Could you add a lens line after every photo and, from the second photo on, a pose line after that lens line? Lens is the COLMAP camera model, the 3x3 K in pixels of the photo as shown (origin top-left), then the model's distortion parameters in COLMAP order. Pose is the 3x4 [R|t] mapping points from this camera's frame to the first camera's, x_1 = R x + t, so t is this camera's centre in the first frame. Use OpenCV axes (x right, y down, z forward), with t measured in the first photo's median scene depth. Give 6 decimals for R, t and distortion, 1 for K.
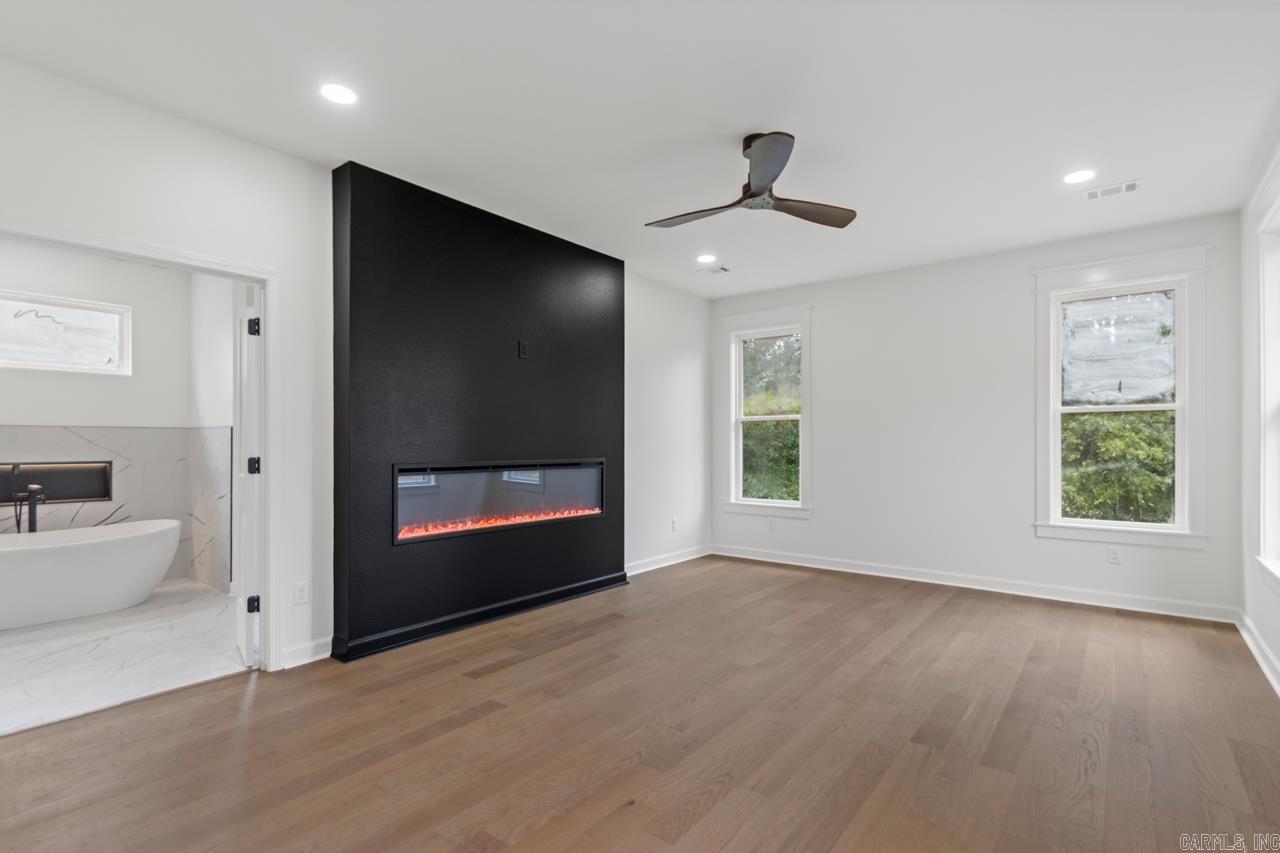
lens RADIAL K [[609.5, 0, 645.9], [0, 609.5, 433.8], [0, 0, 1]] dist [0.009313, 0.000289]
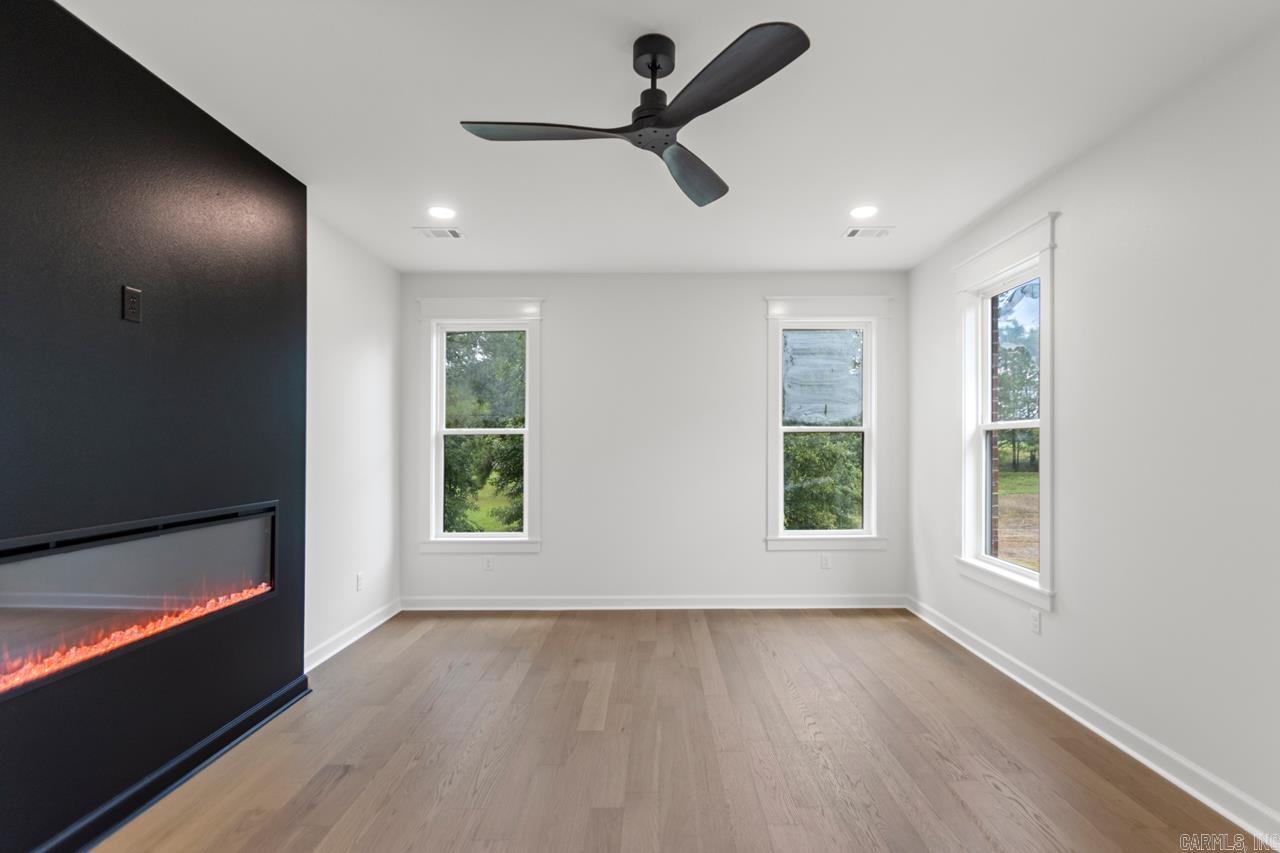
lens RADIAL K [[609.5, 0, 645.9], [0, 609.5, 433.8], [0, 0, 1]] dist [0.009313, 0.000289]
pose [[0.782307, 0.004048, 0.622880, -0.174789], [-0.003689, 0.999991, -0.001866, -0.028925], [-0.622882, -0.000838, 0.782315, 0.314592]]
